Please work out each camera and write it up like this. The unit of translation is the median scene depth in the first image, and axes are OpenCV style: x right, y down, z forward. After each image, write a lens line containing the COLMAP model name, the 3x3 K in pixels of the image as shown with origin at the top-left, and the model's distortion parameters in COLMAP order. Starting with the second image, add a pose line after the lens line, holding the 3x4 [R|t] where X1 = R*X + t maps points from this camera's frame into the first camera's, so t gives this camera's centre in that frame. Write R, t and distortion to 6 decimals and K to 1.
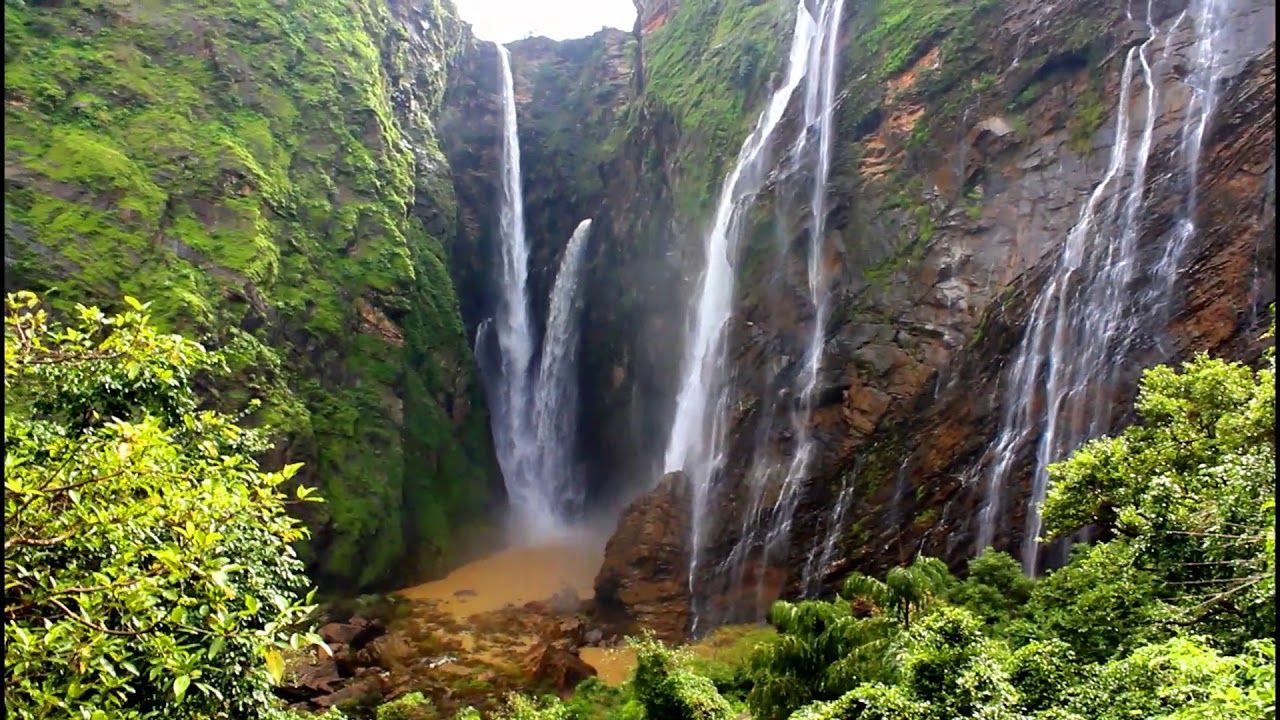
lens RADIAL K [[1102.0, 0, 640.5], [0, 1102.0, 329.1], [0, 0, 1]] dist [-0.153688, 0.123240]
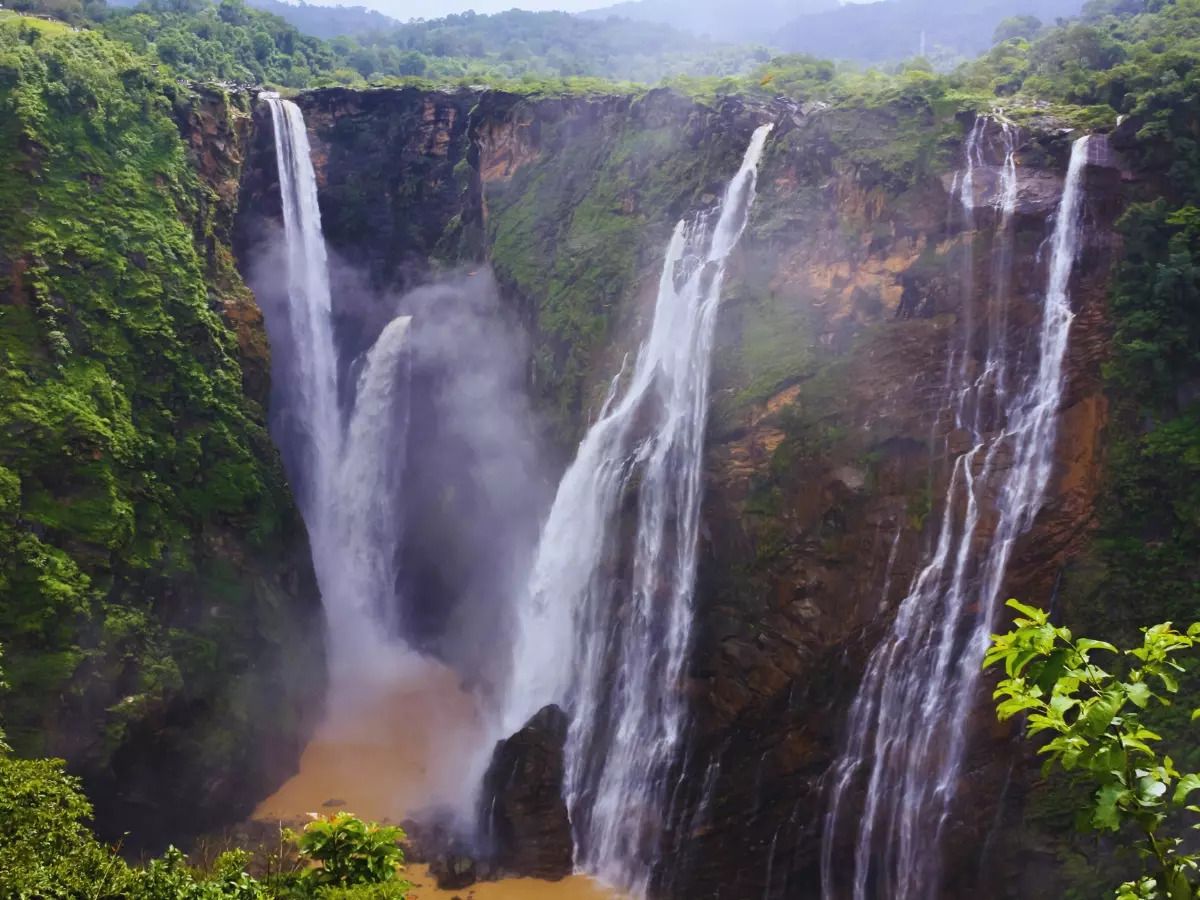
lens RADIAL K [[1689.3, 0, 600.0], [0, 1689.3, 450.0], [0, 0, 1]] dist [-0.003442, 0.050413]
pose [[0.989670, -0.042445, 0.136936, -0.162203], [0.009784, 0.972938, 0.230860, -0.596220], [-0.143029, -0.227135, 0.963303, -0.634631]]
